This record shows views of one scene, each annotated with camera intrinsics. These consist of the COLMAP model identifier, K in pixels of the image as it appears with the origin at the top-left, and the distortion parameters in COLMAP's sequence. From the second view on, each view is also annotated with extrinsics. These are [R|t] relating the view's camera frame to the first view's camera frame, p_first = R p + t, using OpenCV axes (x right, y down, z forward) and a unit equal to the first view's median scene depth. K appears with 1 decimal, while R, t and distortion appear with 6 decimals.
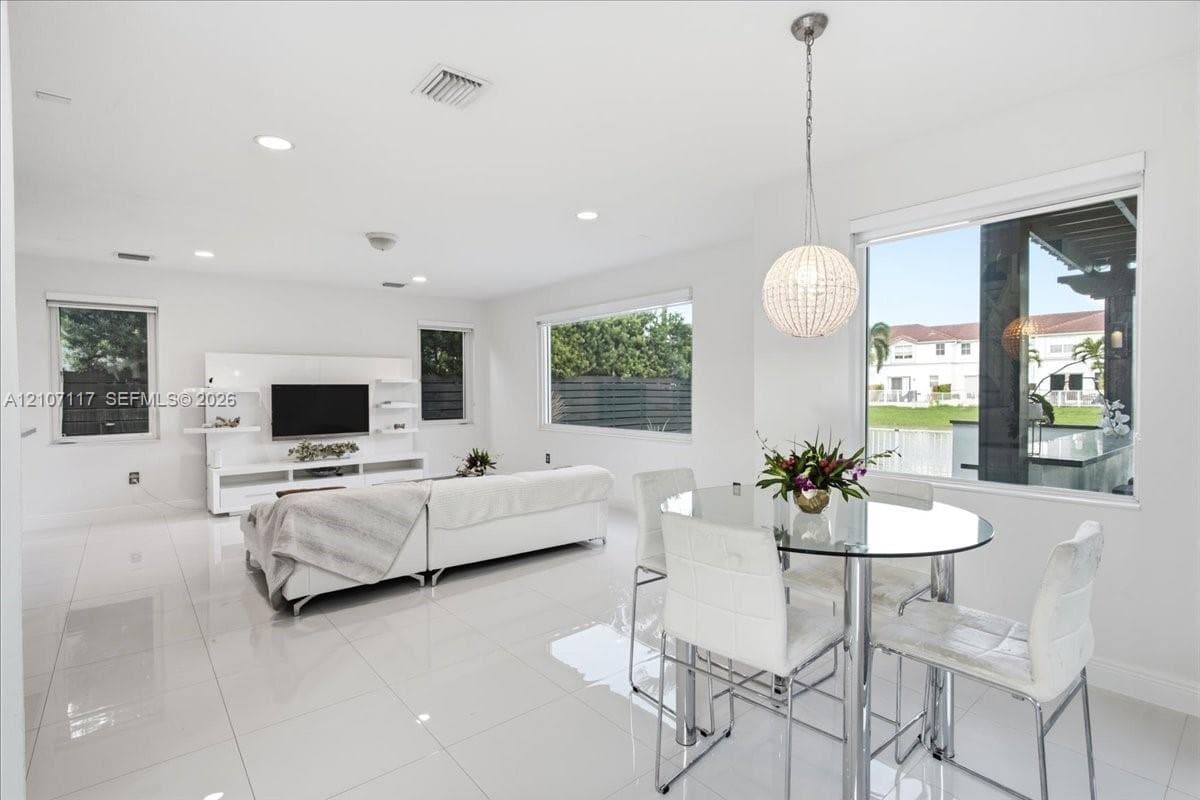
lens RADIAL K [[567.9, 0, 600.0], [0, 567.9, 400.0], [0, 0, 1]] dist [0.003324, 0.000146]
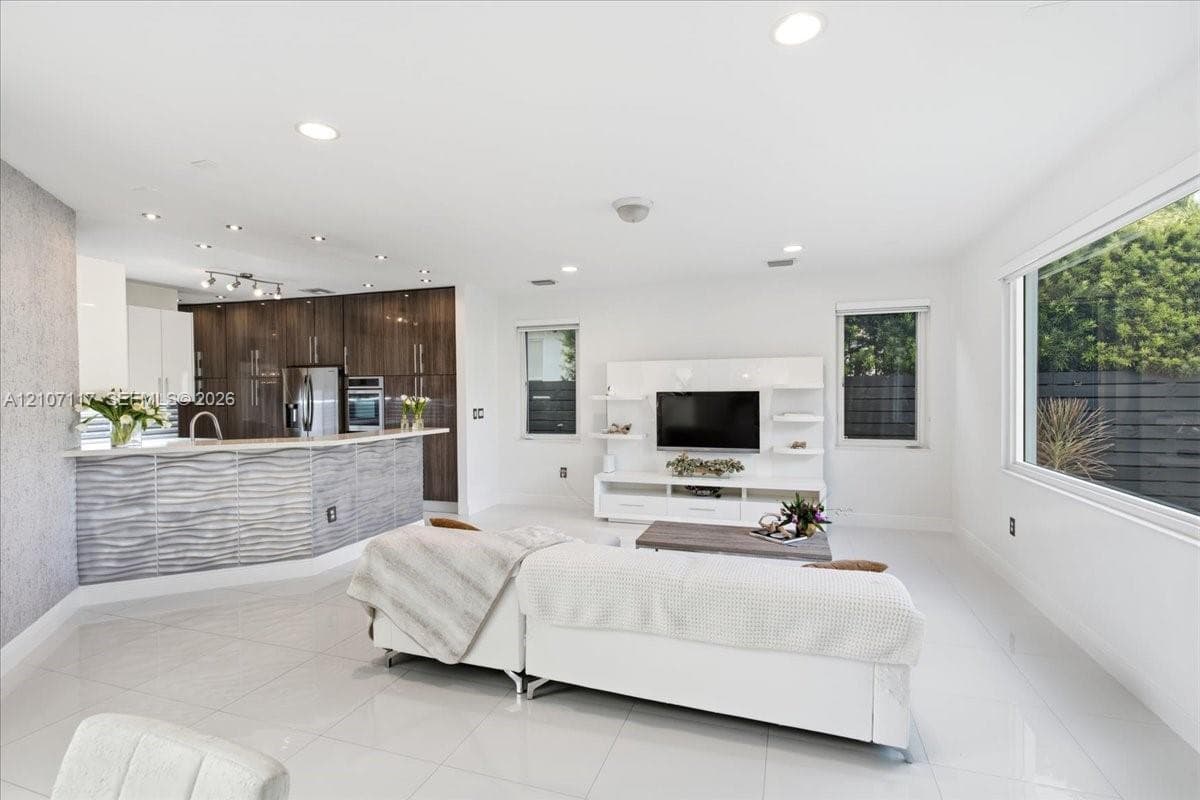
lens RADIAL K [[567.9, 0, 600.0], [0, 567.9, 400.0], [0, 0, 1]] dist [0.003324, 0.000146]
pose [[0.515558, 0.014637, -0.856730, 0.190836], [-0.012271, 0.999878, 0.009698, -0.021601], [0.856767, 0.005513, 0.515674, 0.422301]]
